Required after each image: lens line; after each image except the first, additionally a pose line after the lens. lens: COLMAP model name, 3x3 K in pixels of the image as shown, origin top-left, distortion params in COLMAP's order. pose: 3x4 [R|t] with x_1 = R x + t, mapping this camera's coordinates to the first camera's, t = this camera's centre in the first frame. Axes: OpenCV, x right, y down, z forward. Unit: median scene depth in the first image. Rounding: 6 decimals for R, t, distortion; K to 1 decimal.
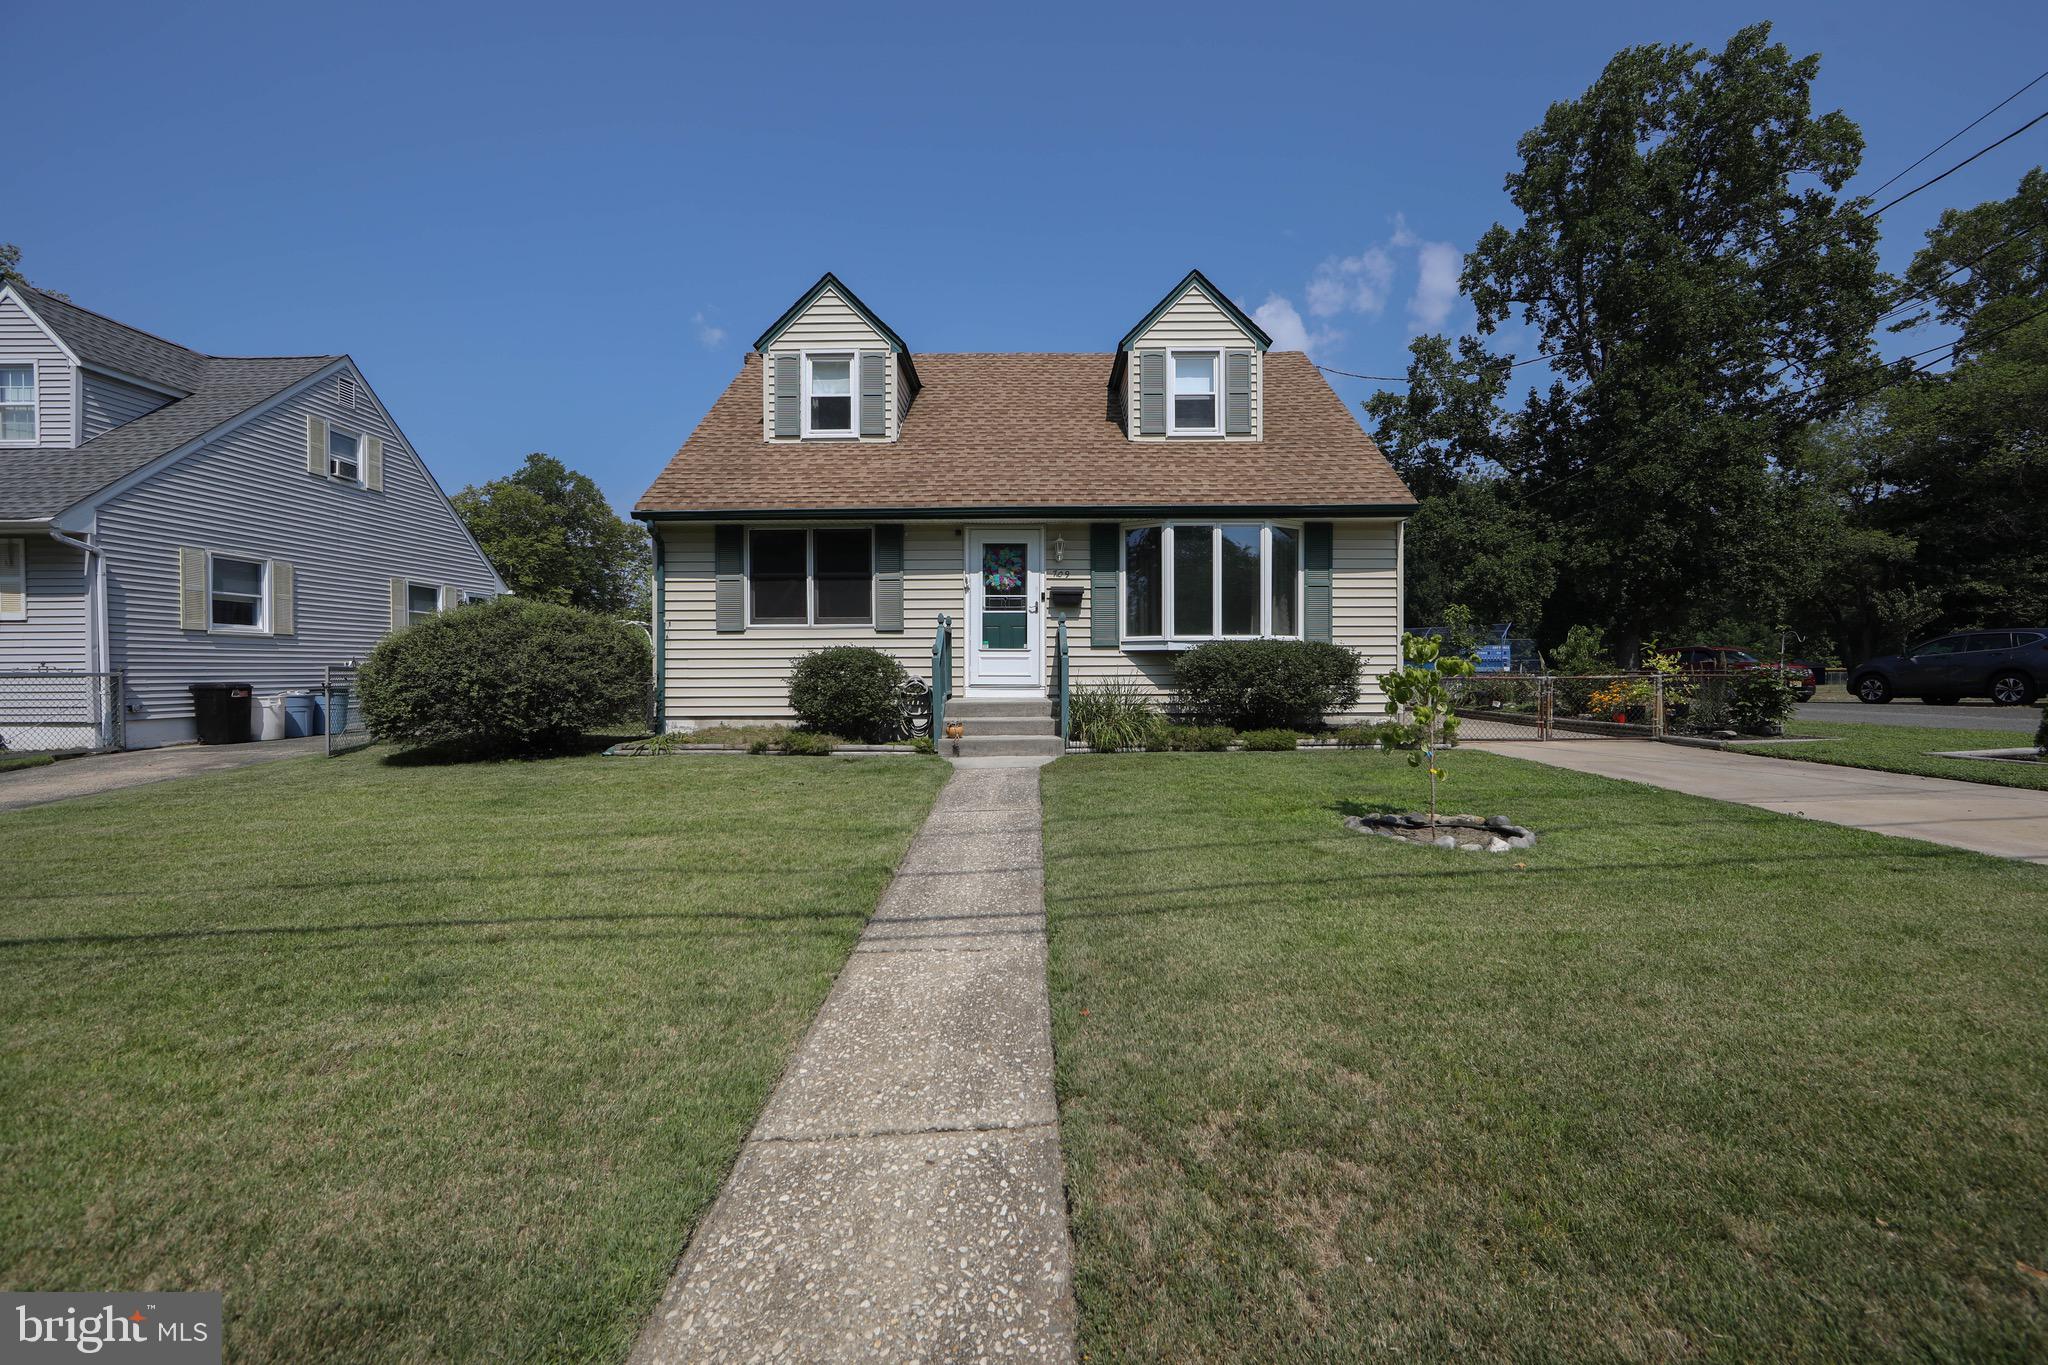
lens RADIAL K [[811.5, 0, 1033.9], [0, 811.5, 683.3], [0, 0, 1]] dist [-0.000585, -0.000332]
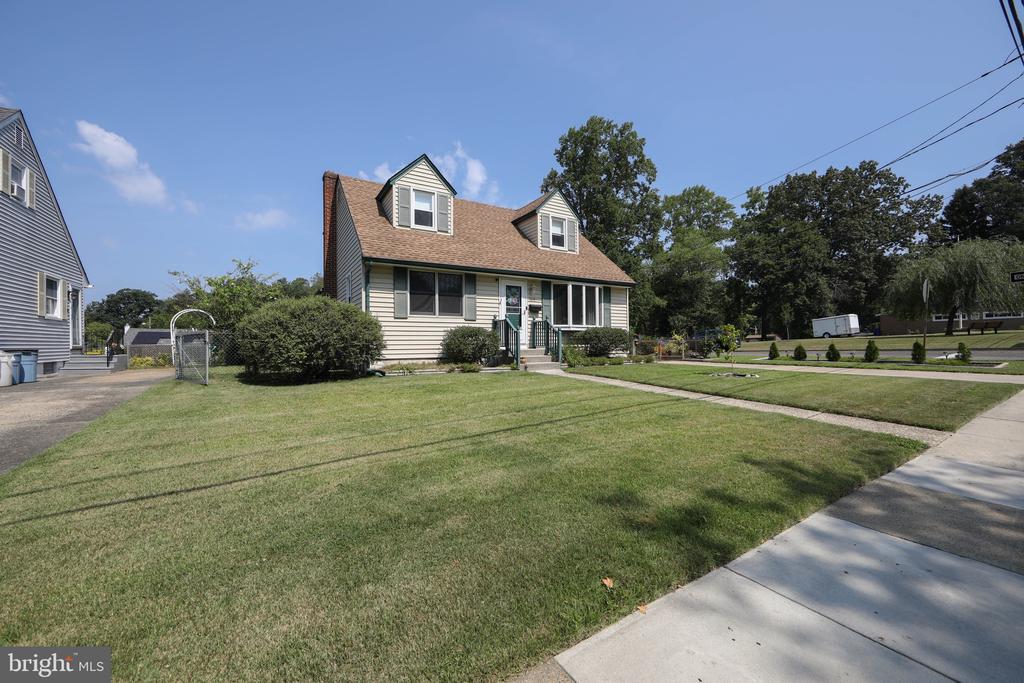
lens RADIAL K [[405.7, 0, 516.9], [0, 405.7, 341.9], [0, 0, 1]] dist [-0.000585, -0.000332]
pose [[0.850600, 0.002858, 0.525806, -0.651219], [0.009454, 0.999740, -0.020728, 0.022170], [-0.525729, 0.022603, 0.850352, -0.043727]]
